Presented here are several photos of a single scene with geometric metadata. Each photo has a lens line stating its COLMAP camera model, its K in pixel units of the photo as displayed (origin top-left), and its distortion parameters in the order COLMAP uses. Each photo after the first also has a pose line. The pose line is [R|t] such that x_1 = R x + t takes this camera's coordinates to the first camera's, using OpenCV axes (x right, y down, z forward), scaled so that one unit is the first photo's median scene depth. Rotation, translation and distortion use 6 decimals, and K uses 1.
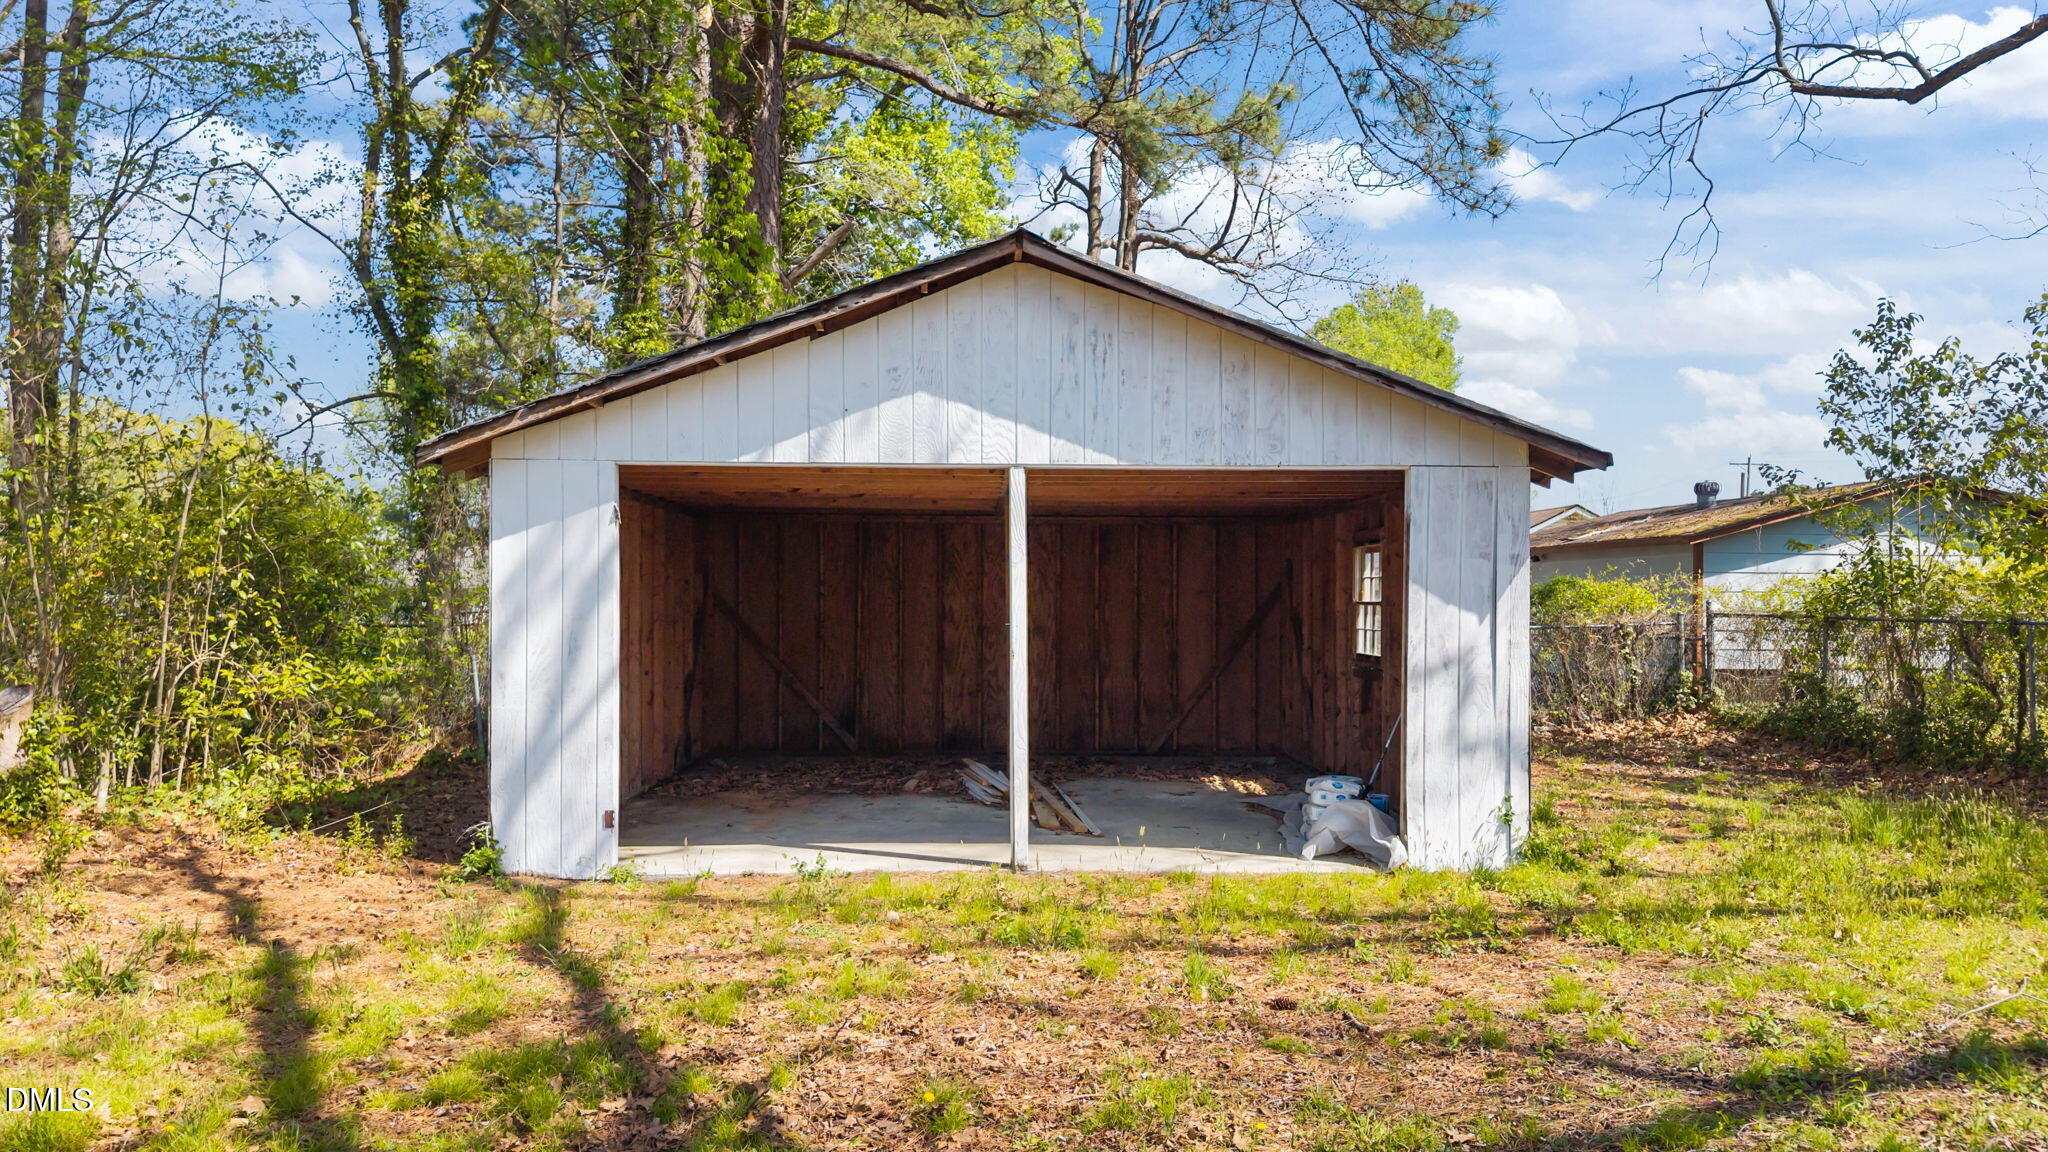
lens RADIAL K [[1394.7, 0, 1028.7], [0, 1394.7, 601.1], [0, 0, 1]] dist [-0.001453, -0.004666]
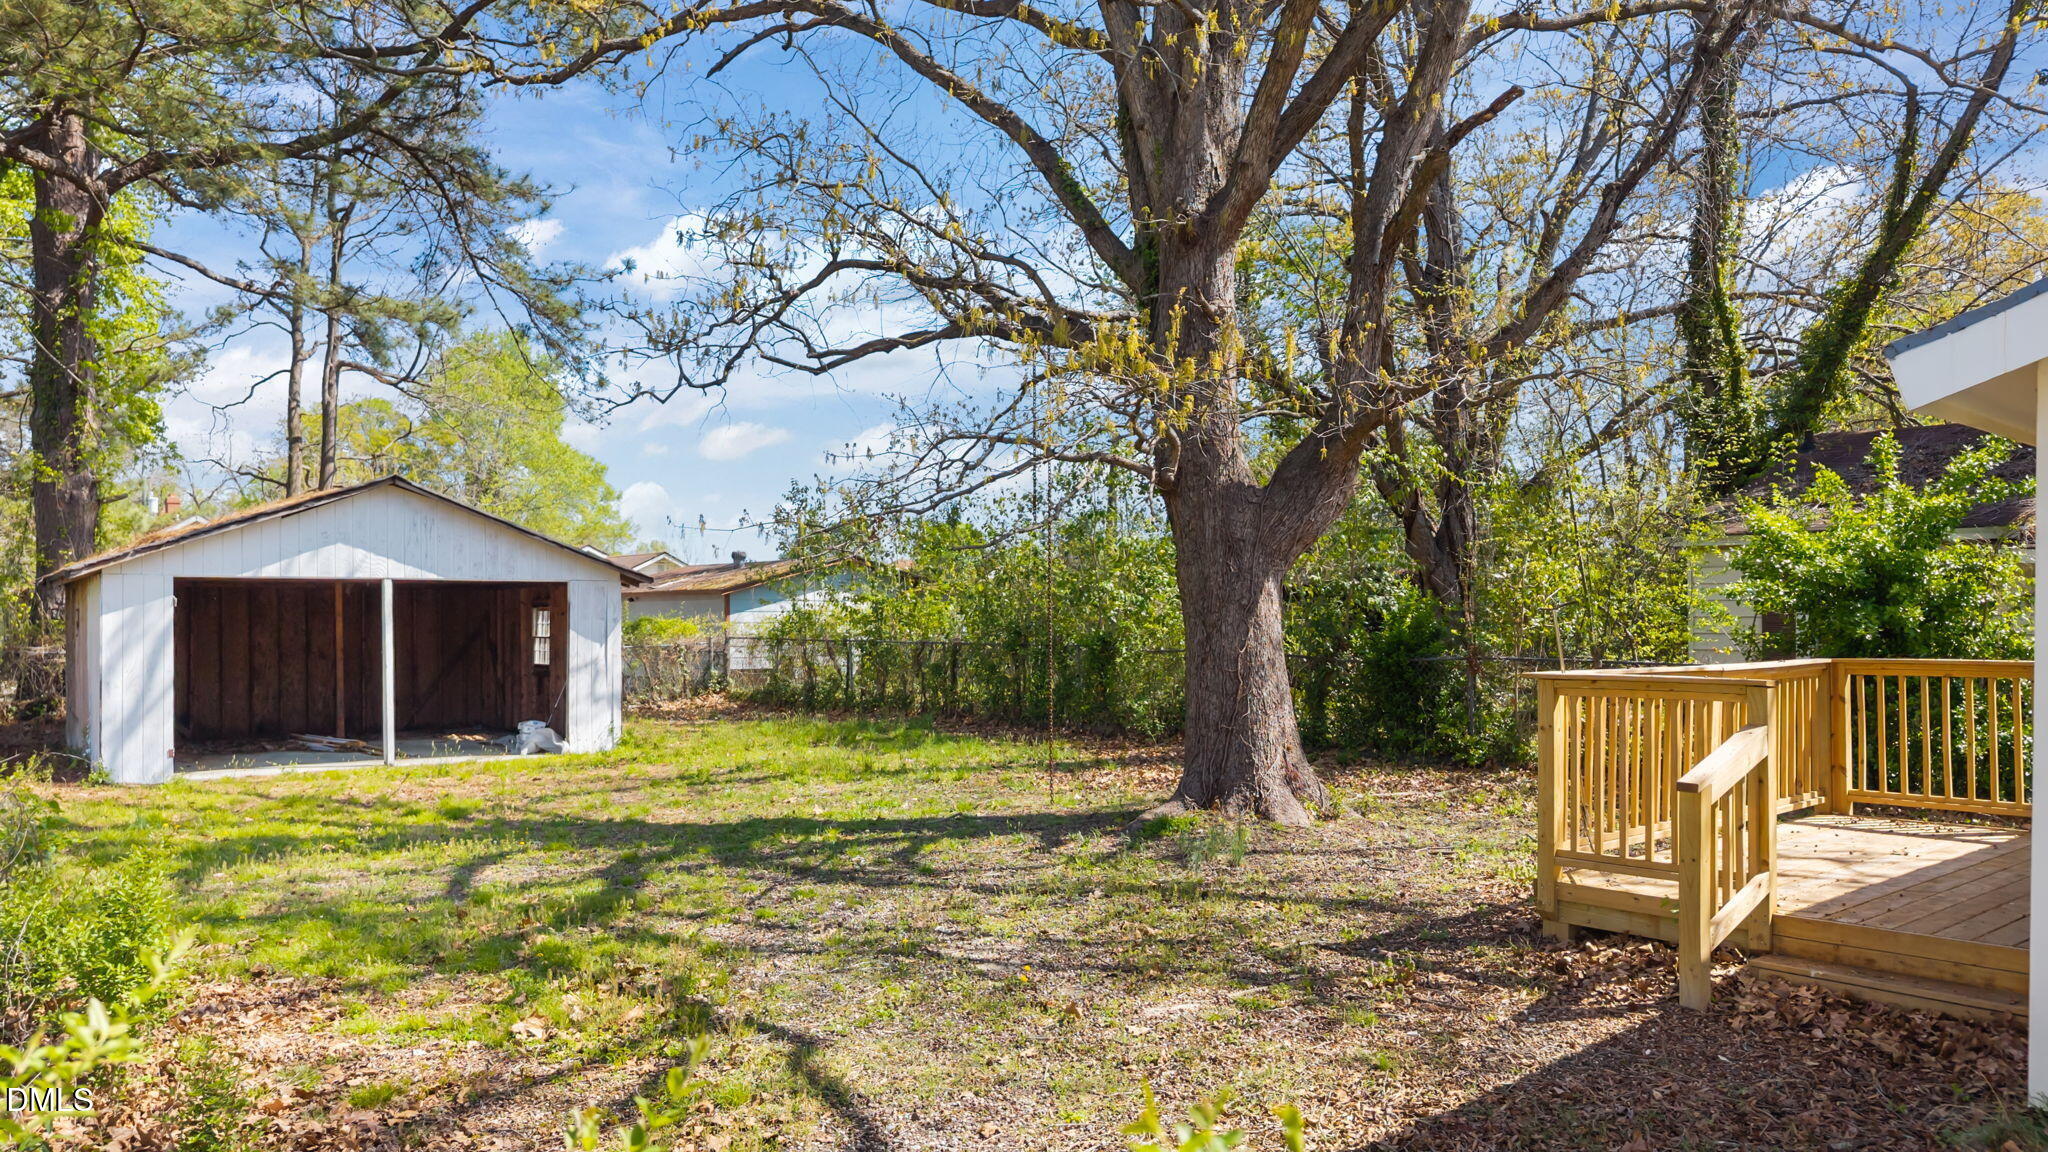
lens RADIAL K [[1394.7, 0, 1028.7], [0, 1394.7, 601.1], [0, 0, 1]] dist [-0.001453, -0.004666]
pose [[0.814513, -0.002544, 0.580140, -0.336217], [0.010371, 0.999894, -0.010177, -0.022159], [-0.580053, 0.014306, 0.814453, -0.993453]]
